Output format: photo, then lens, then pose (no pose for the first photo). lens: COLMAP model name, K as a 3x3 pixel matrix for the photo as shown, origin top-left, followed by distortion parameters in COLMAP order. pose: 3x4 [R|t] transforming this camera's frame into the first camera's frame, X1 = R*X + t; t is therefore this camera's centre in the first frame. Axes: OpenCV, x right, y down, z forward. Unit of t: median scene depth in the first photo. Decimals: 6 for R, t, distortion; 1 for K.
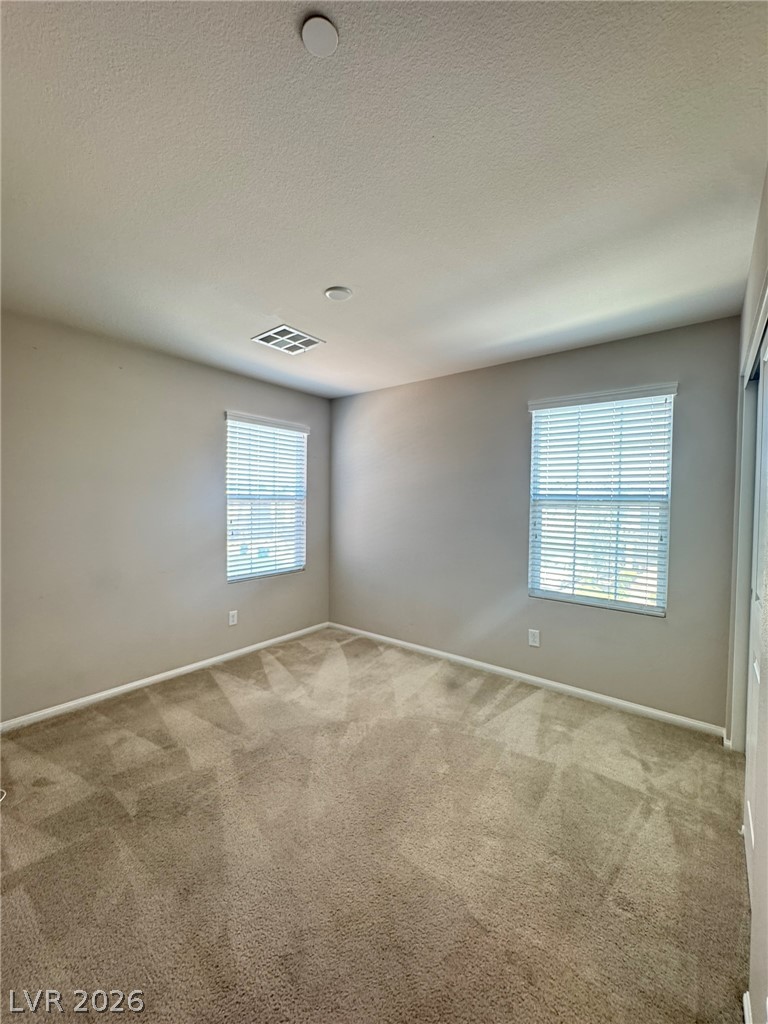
lens RADIAL K [[412.5, 0, 380.5], [0, 412.5, 512.2], [0, 0, 1]] dist [0.047711, -0.019078]
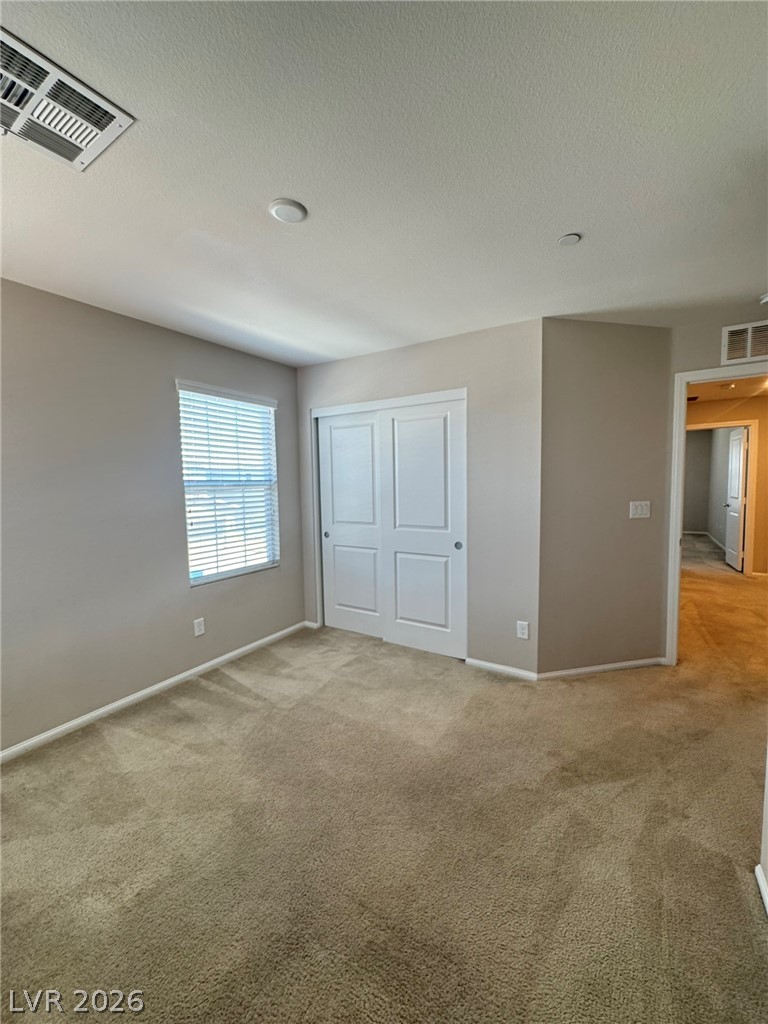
lens RADIAL K [[412.5, 0, 380.5], [0, 412.5, 512.2], [0, 0, 1]] dist [0.047711, -0.019078]
pose [[-0.086919, -0.079371, 0.993048, -0.693727], [0.051882, 0.995108, 0.084077, -0.030666], [-0.994863, 0.058830, -0.082376, 0.717433]]
